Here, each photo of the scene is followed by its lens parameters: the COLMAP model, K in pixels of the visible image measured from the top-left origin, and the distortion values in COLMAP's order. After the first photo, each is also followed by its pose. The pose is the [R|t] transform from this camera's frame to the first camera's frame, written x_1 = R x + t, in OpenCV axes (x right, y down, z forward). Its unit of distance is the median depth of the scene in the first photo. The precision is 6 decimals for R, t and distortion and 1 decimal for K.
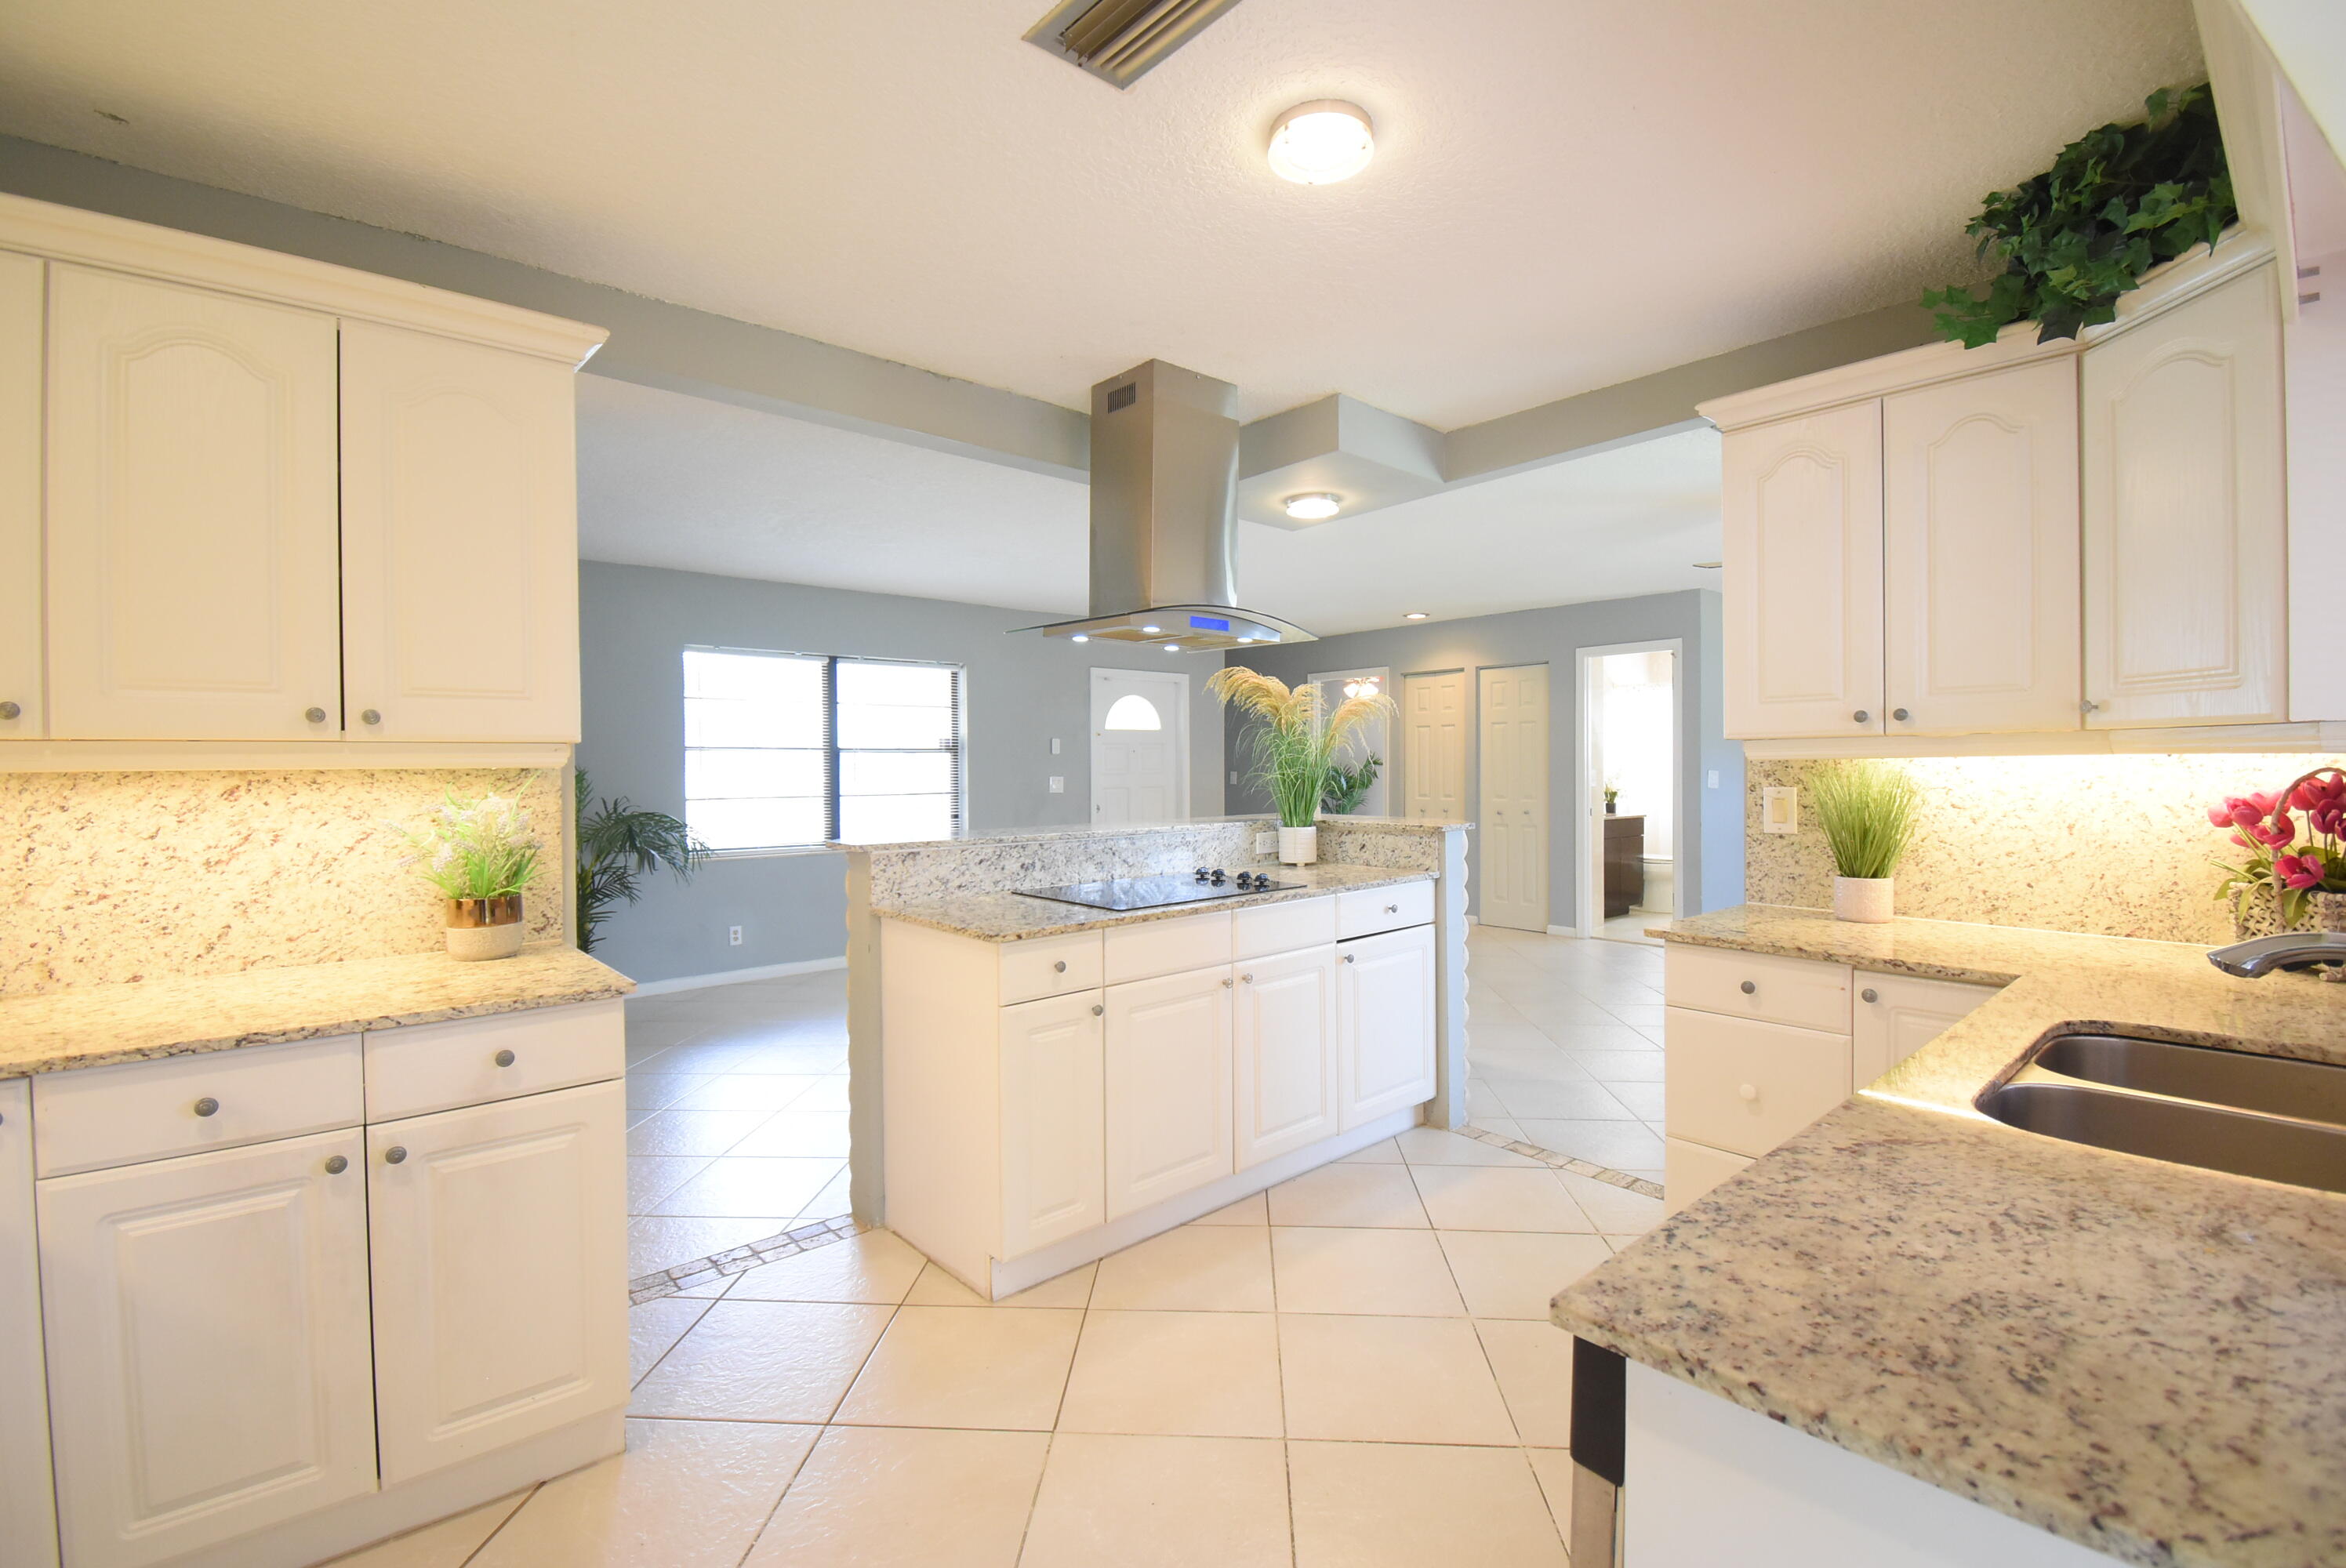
lens RADIAL K [[1037.1, 0, 1160.2], [0, 1037.1, 779.2], [0, 0, 1]] dist [0.011533, -0.021050]
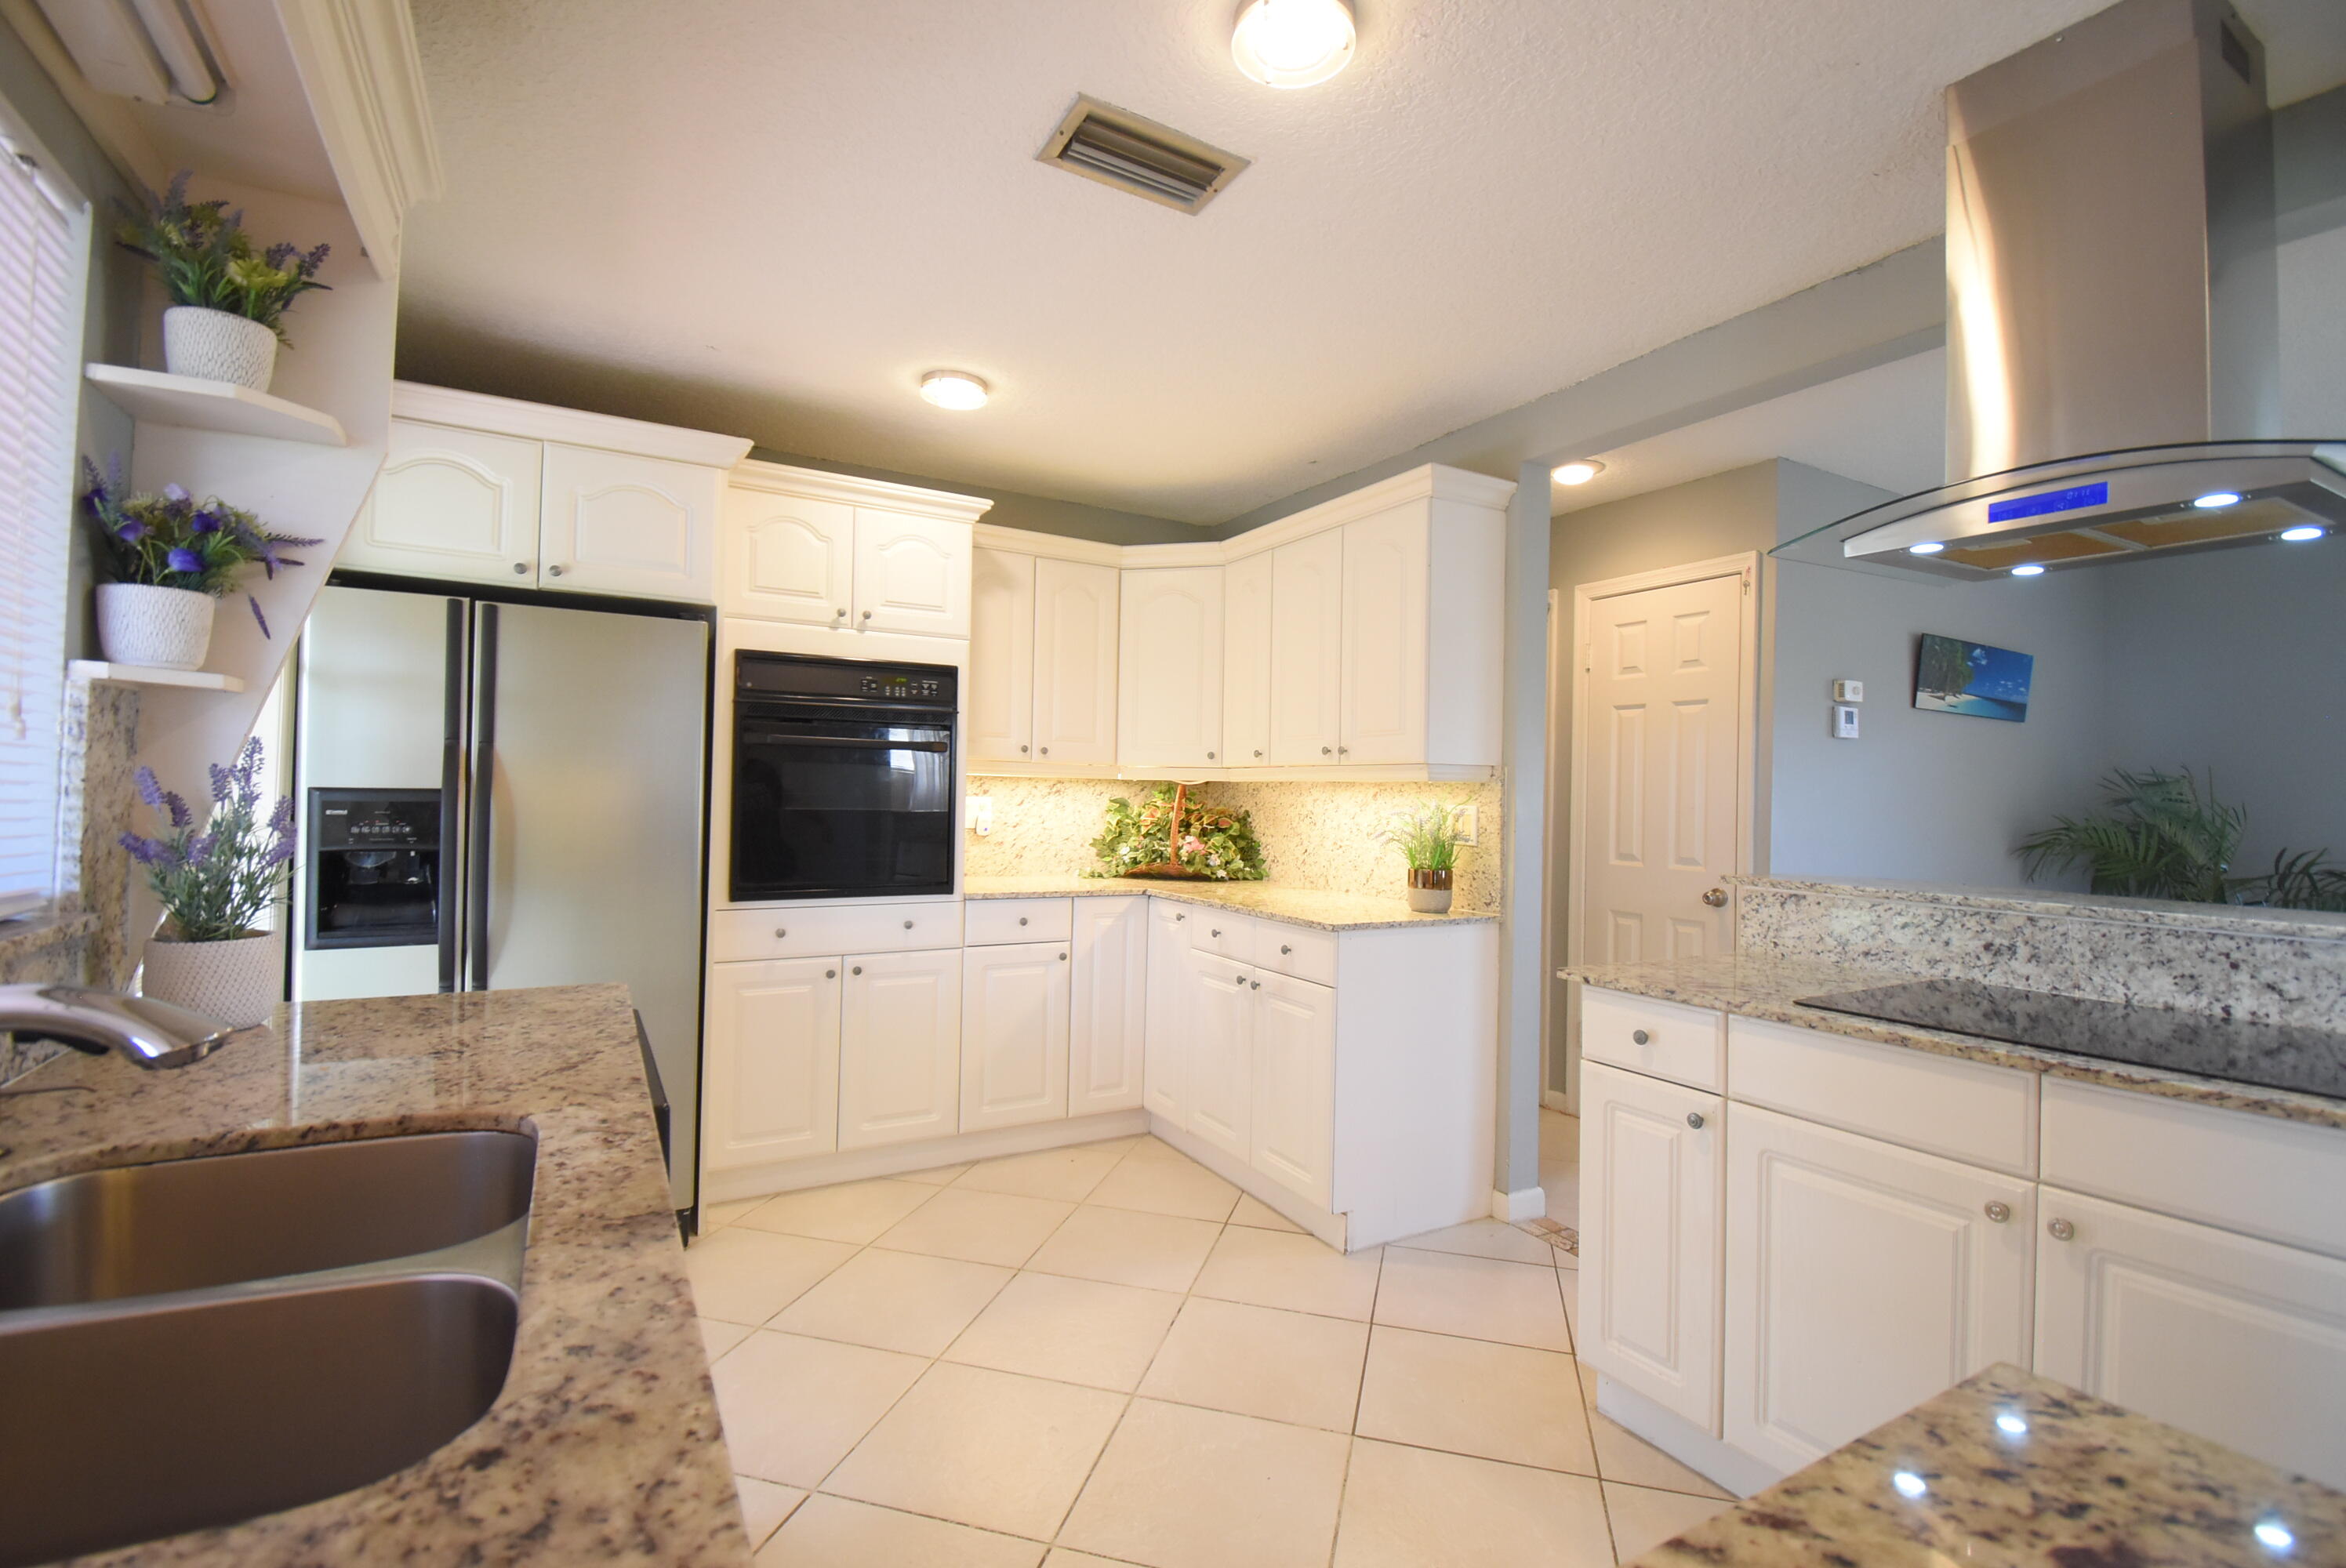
lens RADIAL K [[1037.1, 0, 1170.3], [0, 1037.1, 781.5], [0, 0, 1]] dist [0.011533, -0.021050]
pose [[-0.207928, -0.009222, -0.978101, 0.586288], [-0.036694, 0.999325, -0.001622, 0.002807], [0.977456, 0.035553, -0.208126, 0.642076]]
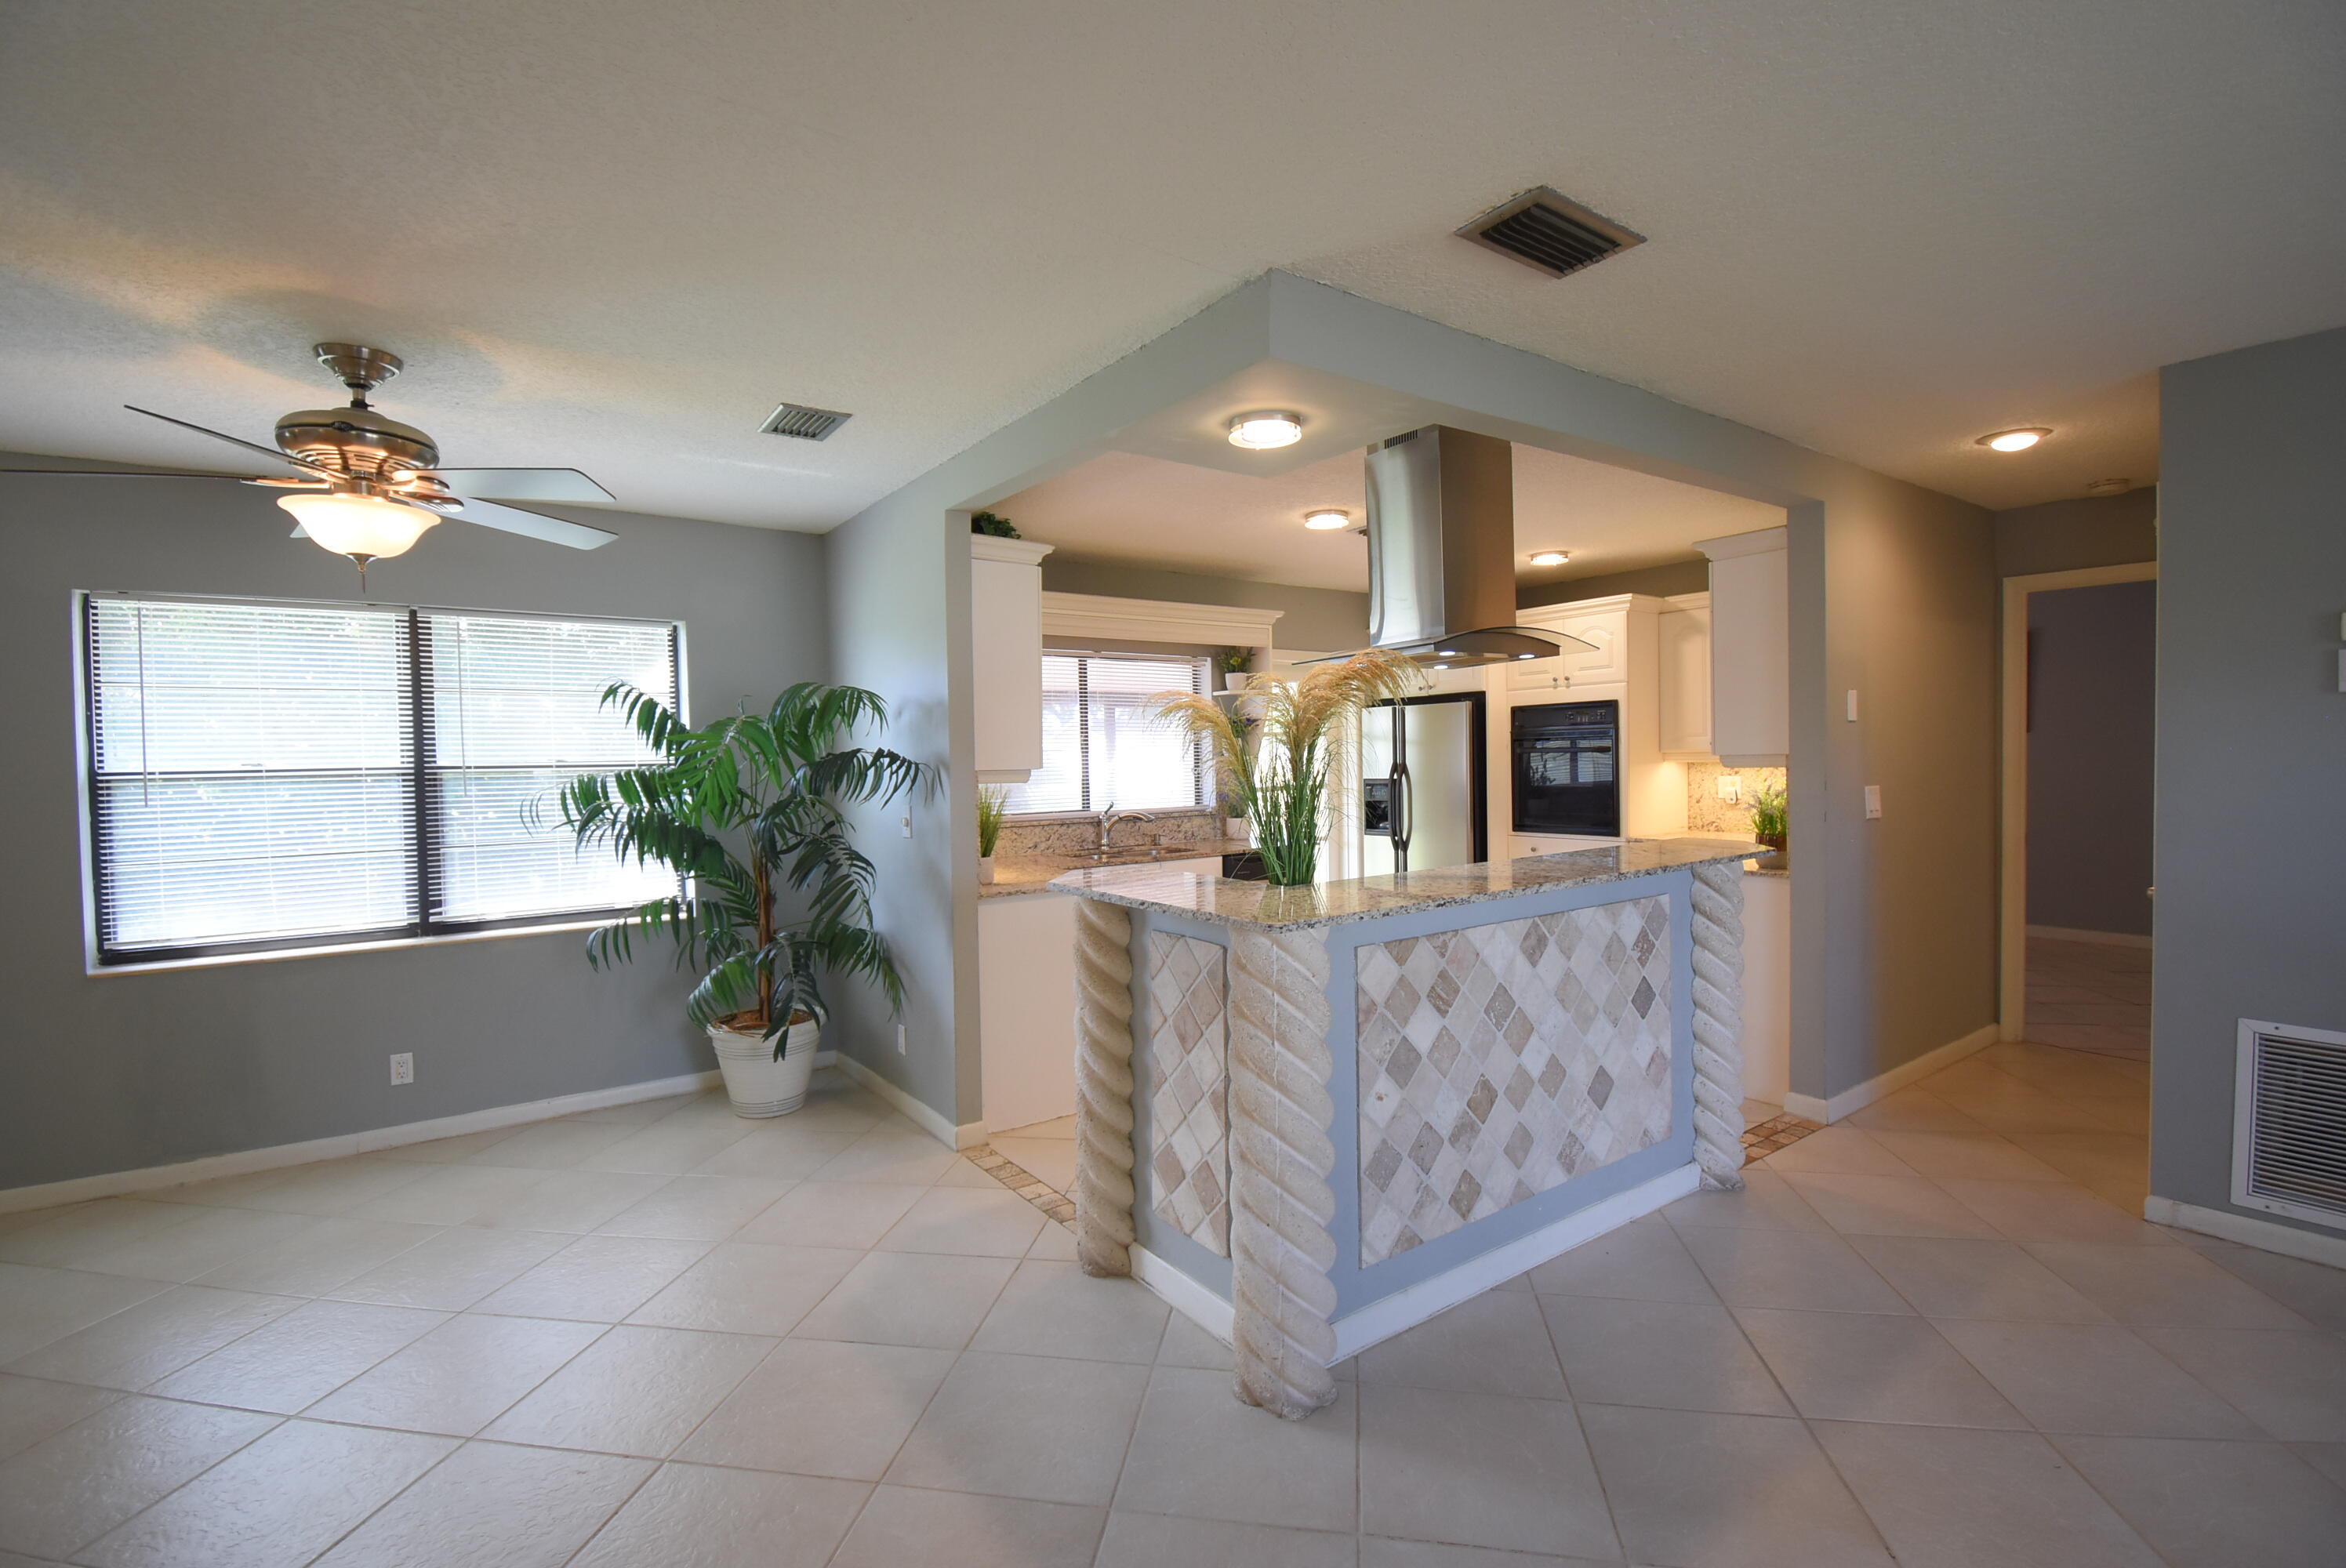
lens RADIAL K [[1037.1, 0, 1170.8], [0, 1037.1, 782.9], [0, 0, 1]] dist [0.011533, -0.021050]
pose [[-0.993924, 0.023664, 0.107497, 0.159274], [0.028262, 0.998741, 0.041453, -0.062442], [-0.106380, 0.044240, -0.993341, 2.038397]]
